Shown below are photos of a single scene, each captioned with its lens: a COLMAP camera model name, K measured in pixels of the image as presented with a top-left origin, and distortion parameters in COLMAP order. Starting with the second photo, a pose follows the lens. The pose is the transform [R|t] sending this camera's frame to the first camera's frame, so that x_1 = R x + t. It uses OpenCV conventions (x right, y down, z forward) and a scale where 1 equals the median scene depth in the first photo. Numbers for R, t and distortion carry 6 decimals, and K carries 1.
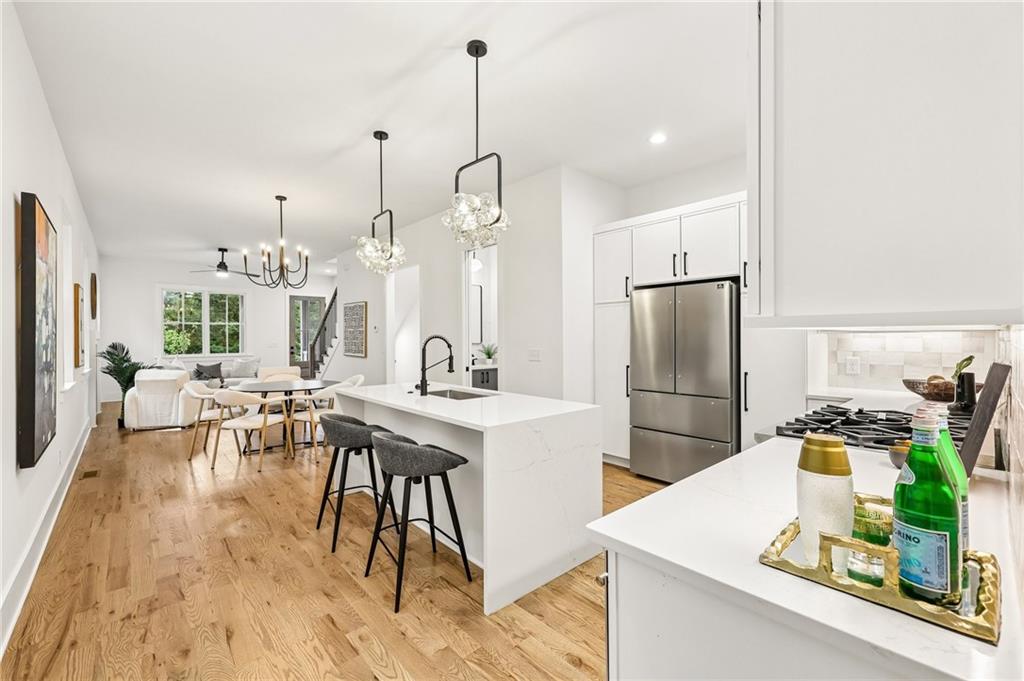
lens RADIAL K [[420.0, 0, 508.1], [0, 420.0, 337.8], [0, 0, 1]] dist [-0.000768, 0.000060]
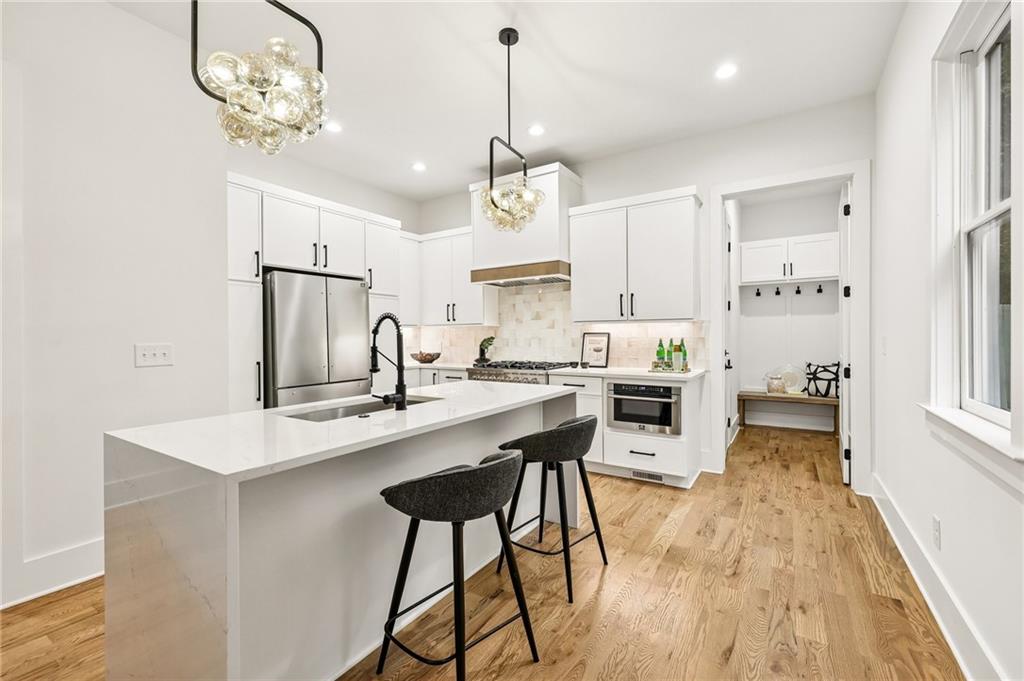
lens RADIAL K [[420.0, 0, 517.2], [0, 420.0, 336.8], [0, 0, 1]] dist [-0.000768, 0.000060]
pose [[-0.258023, 0.004791, 0.966127, -1.022236], [0.011165, 0.999936, -0.001977, 0.041207], [-0.966074, 0.010277, -0.258060, 1.203056]]
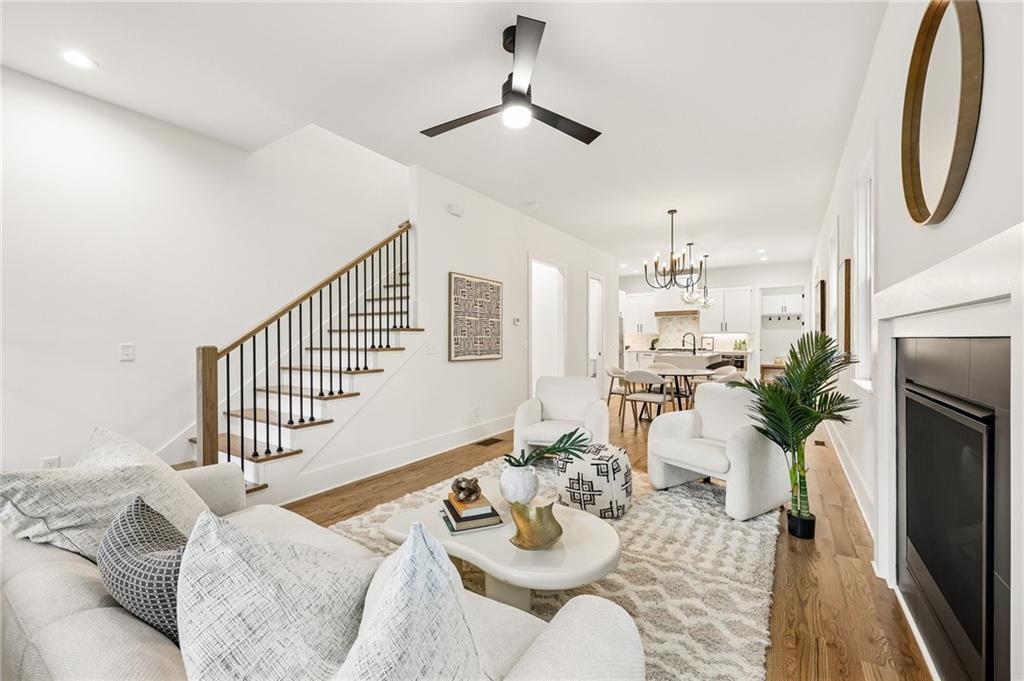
lens RADIAL K [[420.0, 0, 505.1], [0, 420.0, 340.0], [0, 0, 1]] dist [-0.000768, 0.000060]
pose [[-0.236011, 0.006128, 0.971731, -4.485422], [0.008031, 0.999958, -0.004355, 0.067905], [-0.971717, 0.006776, -0.236051, 4.895311]]
